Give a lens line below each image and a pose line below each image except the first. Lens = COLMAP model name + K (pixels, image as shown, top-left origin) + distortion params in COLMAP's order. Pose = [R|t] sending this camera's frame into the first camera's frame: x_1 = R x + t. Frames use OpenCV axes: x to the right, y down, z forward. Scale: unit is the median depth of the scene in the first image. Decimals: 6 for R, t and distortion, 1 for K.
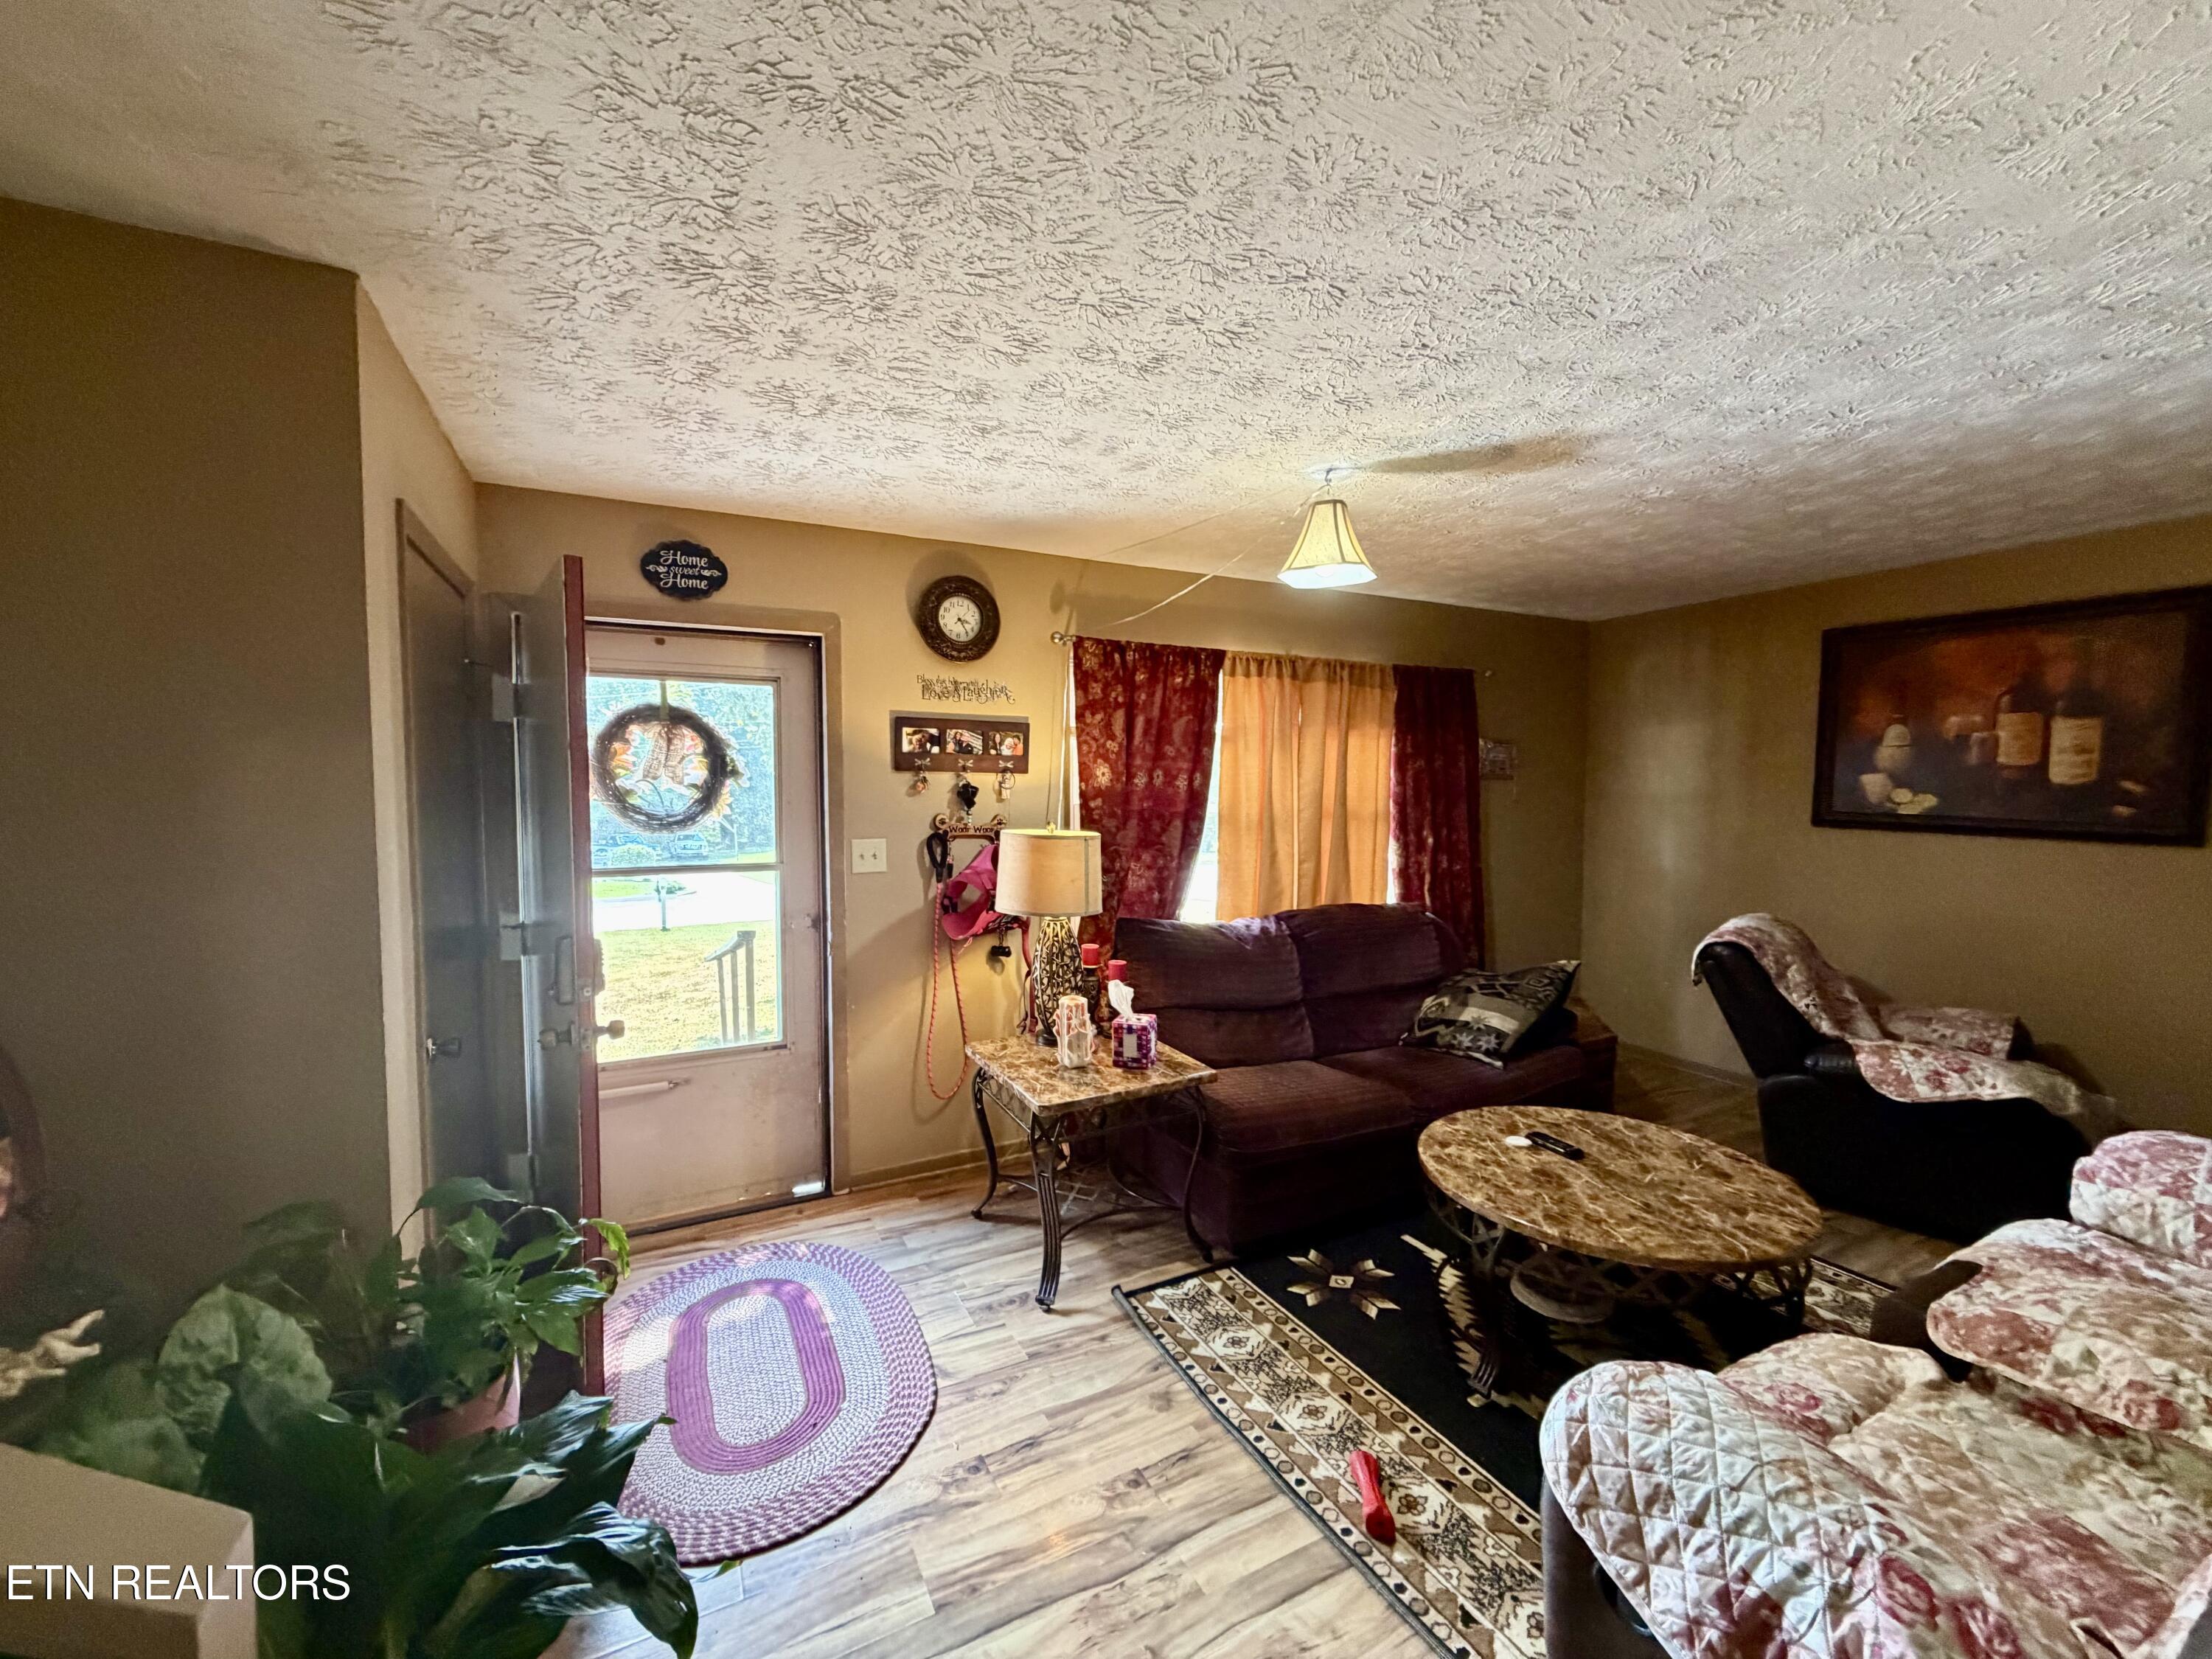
lens RADIAL K [[878.5, 0, 1099.7], [0, 878.5, 833.6], [0, 0, 1]] dist [0.001547, -0.000645]
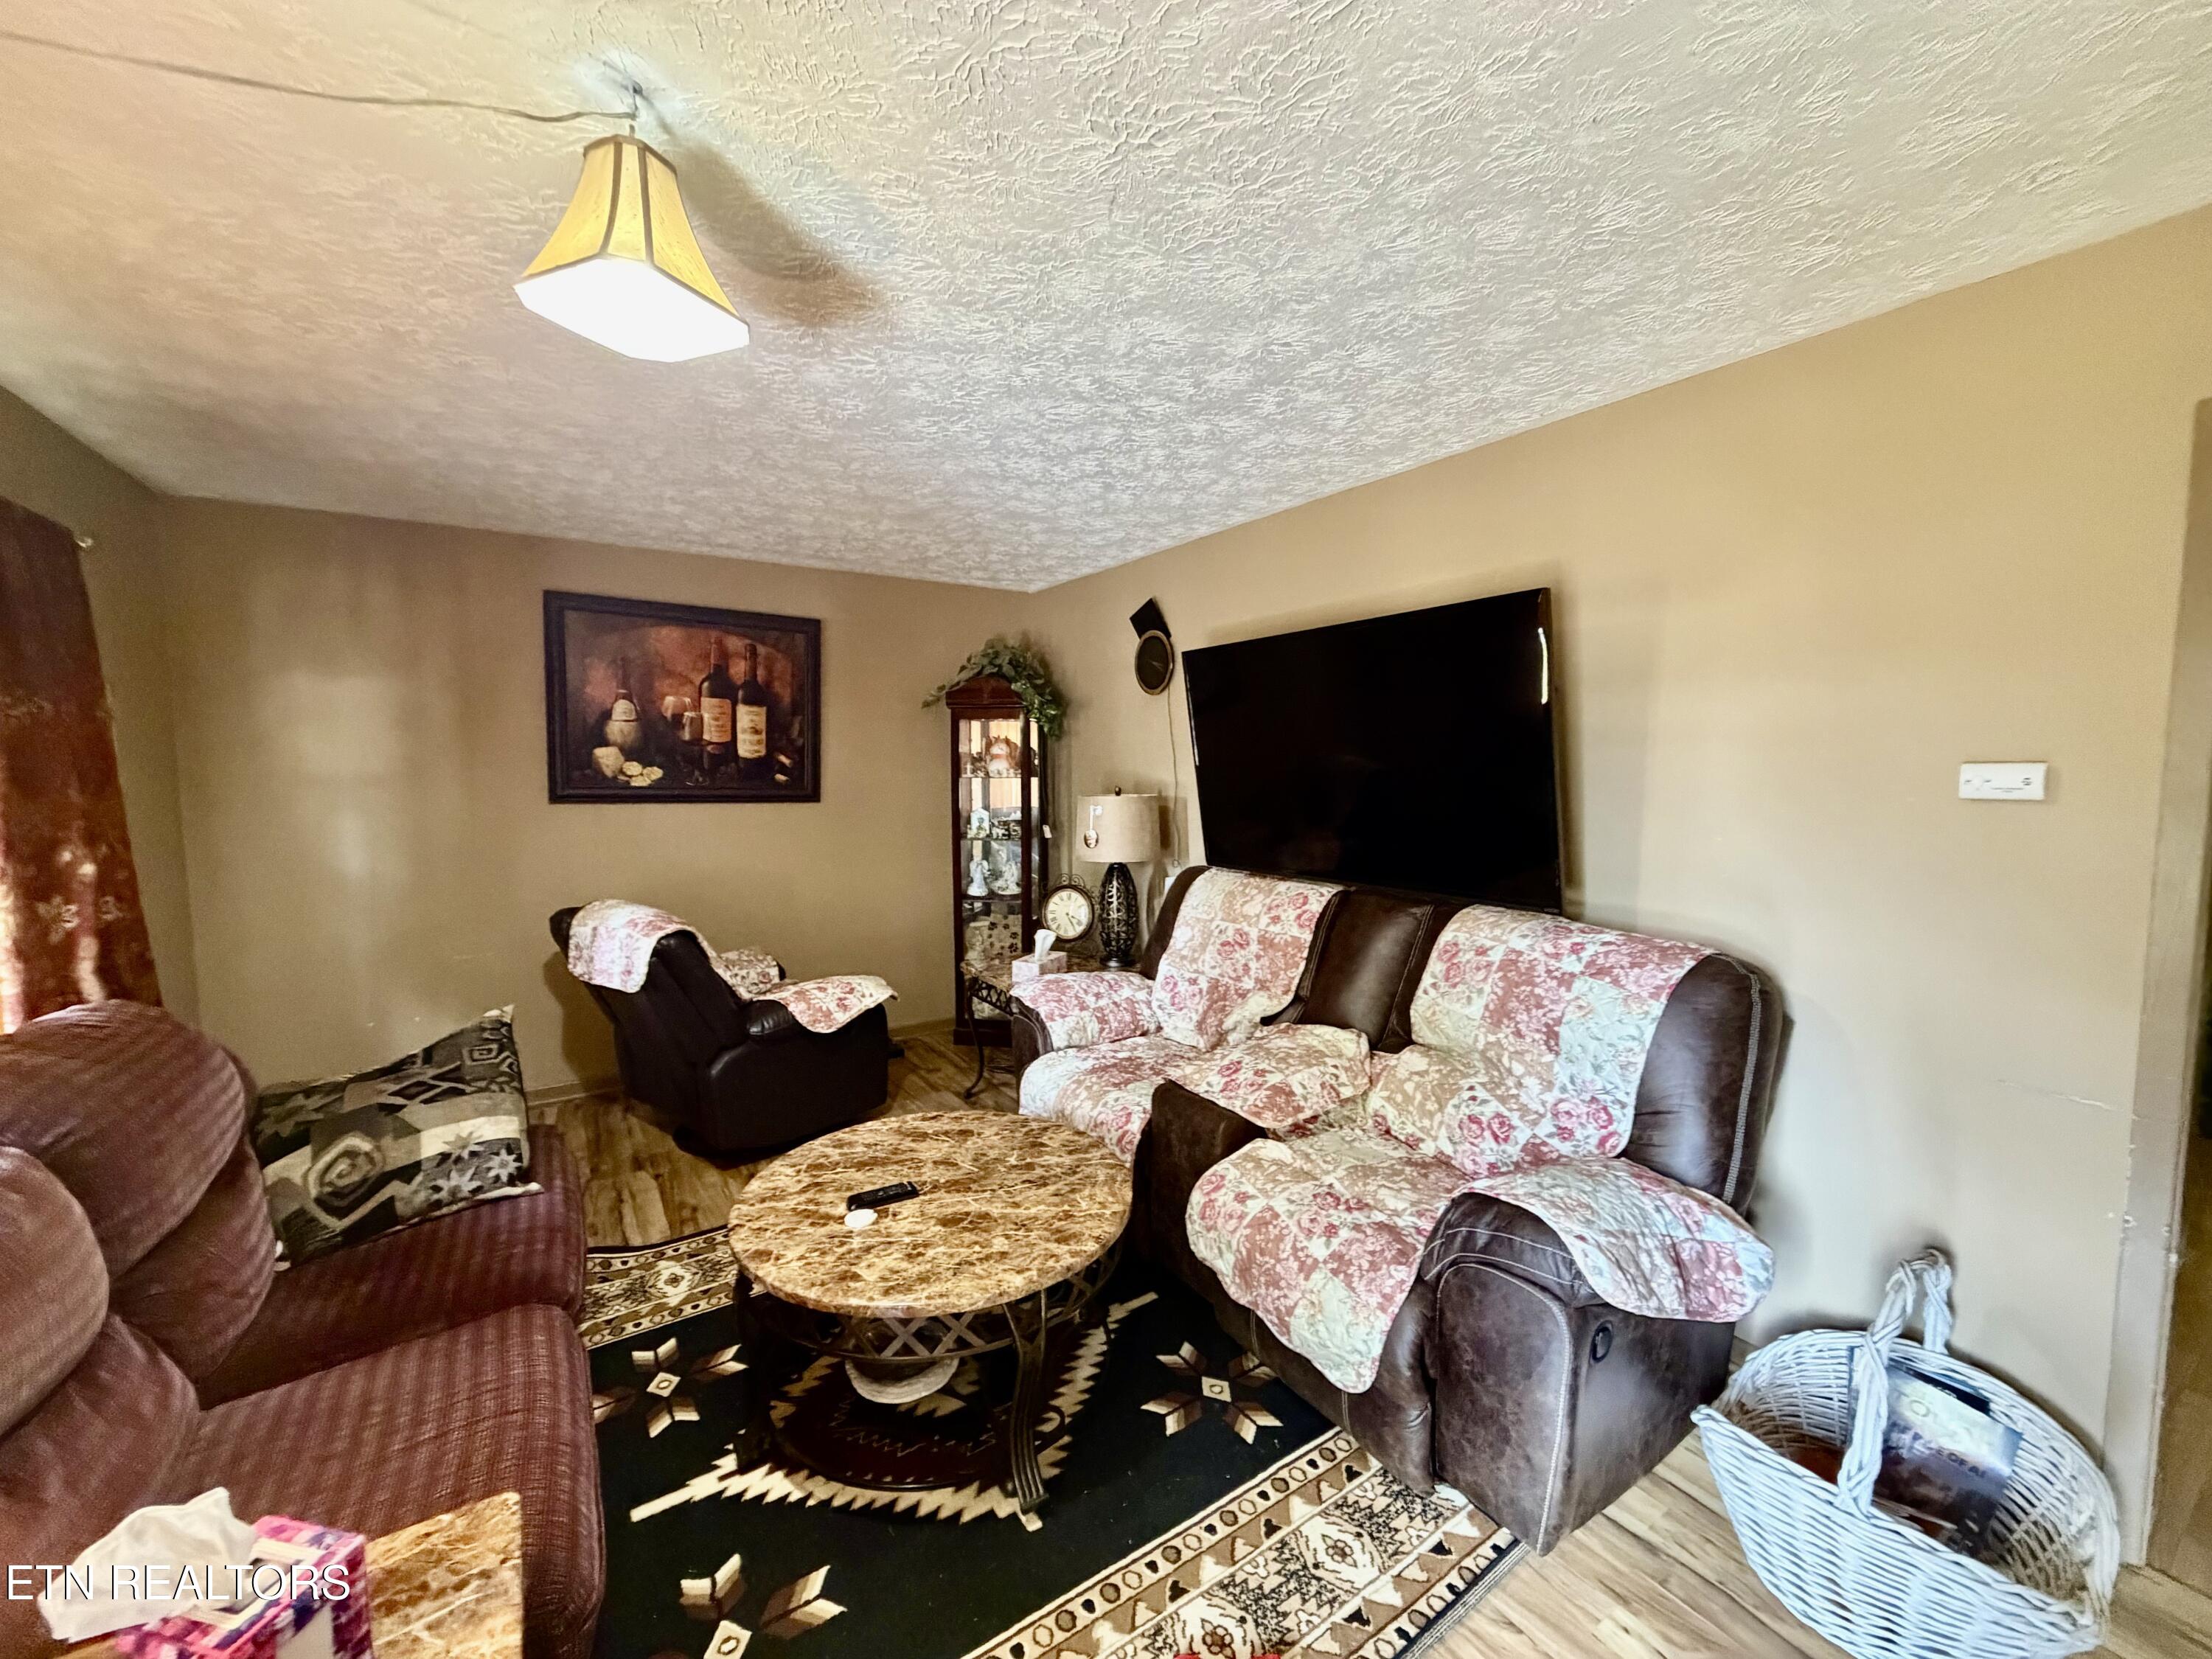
lens RADIAL K [[878.5, 0, 1099.7], [0, 878.5, 833.6], [0, 0, 1]] dist [0.001547, -0.000645]
pose [[-0.103527, -0.080137, 0.991393, -0.228013], [0.056096, 0.994692, 0.086261, -0.031555], [-0.993043, 0.064544, -0.098483, 0.688292]]
